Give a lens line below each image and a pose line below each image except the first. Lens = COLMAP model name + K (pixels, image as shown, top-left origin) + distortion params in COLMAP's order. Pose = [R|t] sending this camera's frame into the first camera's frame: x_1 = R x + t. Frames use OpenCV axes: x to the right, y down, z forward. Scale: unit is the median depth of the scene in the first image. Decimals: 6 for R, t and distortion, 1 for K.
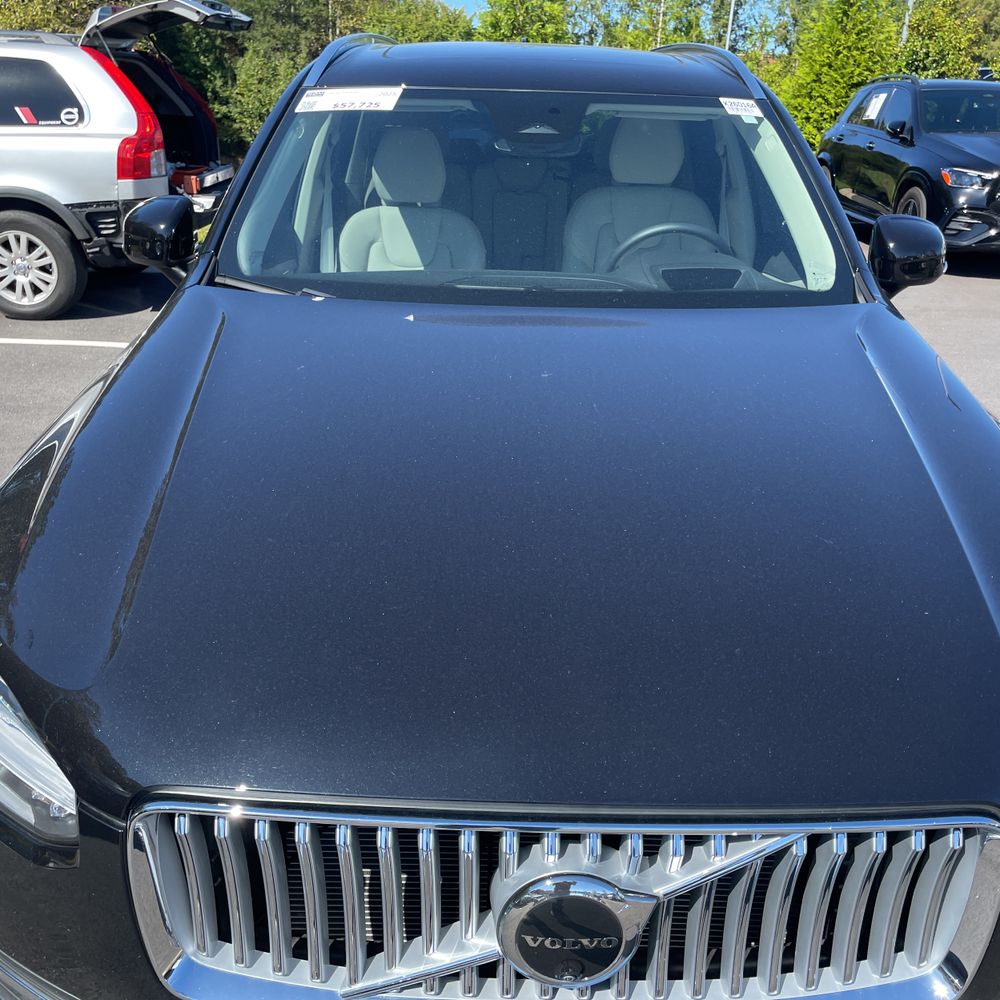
lens RADIAL K [[1033.7, 0, 504.0], [0, 1033.7, 496.0], [0, 0, 1]] dist [0.035169, 0.000000]
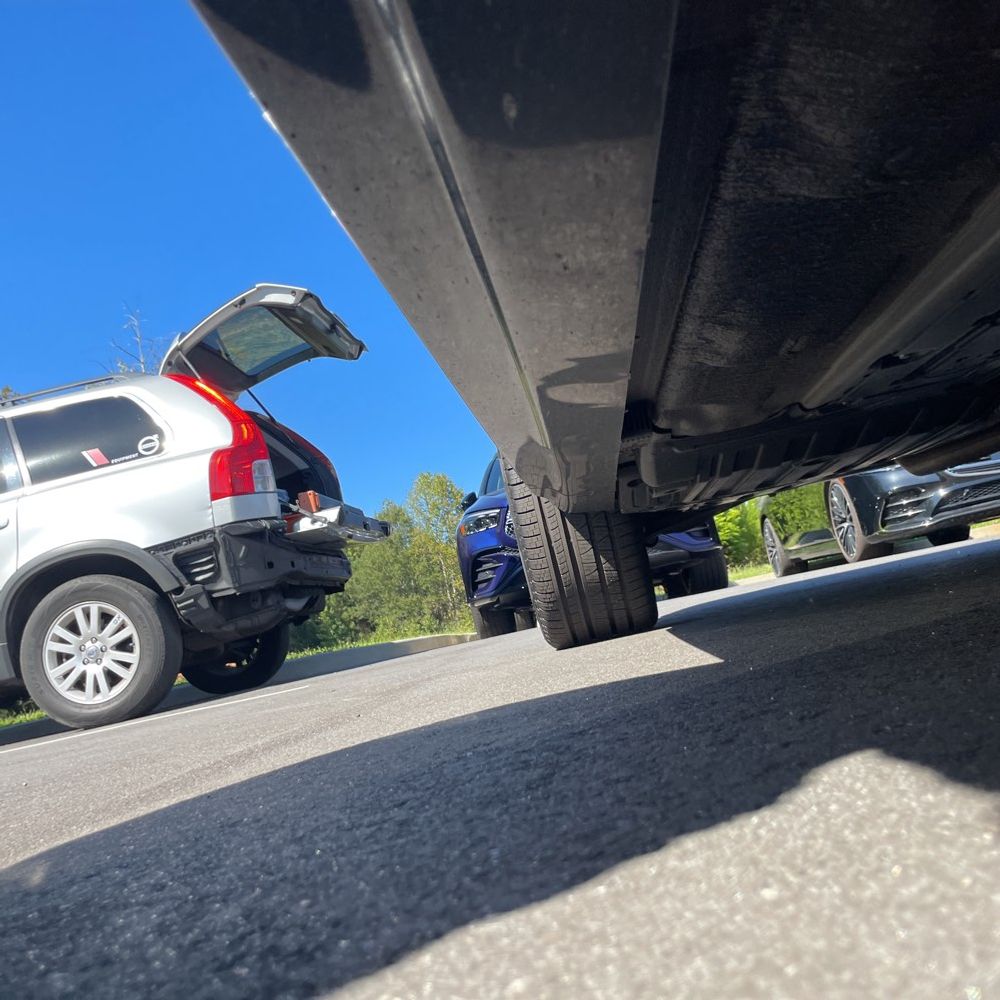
lens RADIAL K [[1033.7, 0, 491.3], [0, 1033.7, 503.6], [0, 0, 1]] dist [0.035169, 0.000000]
pose [[0.963365, -0.253915, -0.086343, -0.115031], [0.183145, 0.858027, -0.479841, 0.083925], [0.195924, 0.446449, 0.873096, 0.392124]]
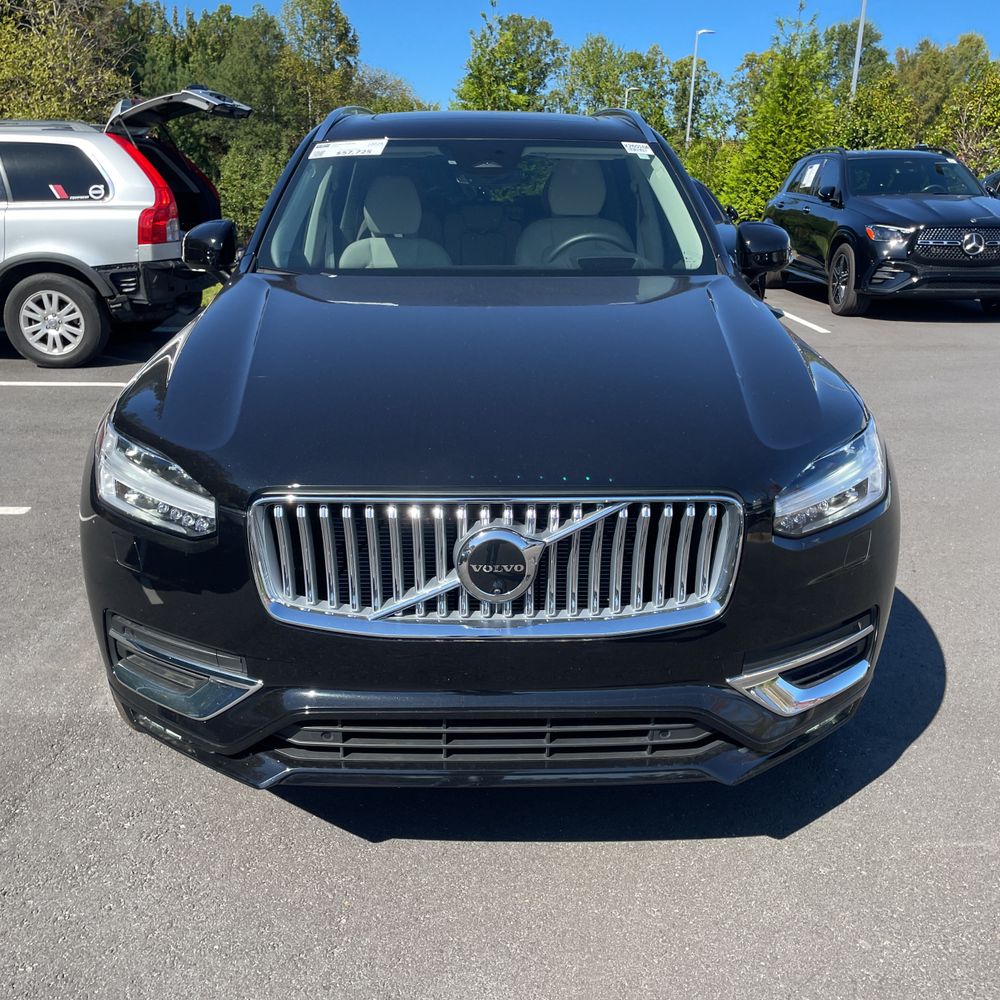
lens RADIAL K [[1033.7, 0, 504.4], [0, 1033.7, 496.9], [0, 0, 1]] dist [0.035169, 0.000000]
pose [[0.999481, -0.028639, 0.014736, 0.008653], [0.029674, 0.996692, -0.075656, 0.072206], [-0.012521, 0.076054, 0.997025, -0.127738]]
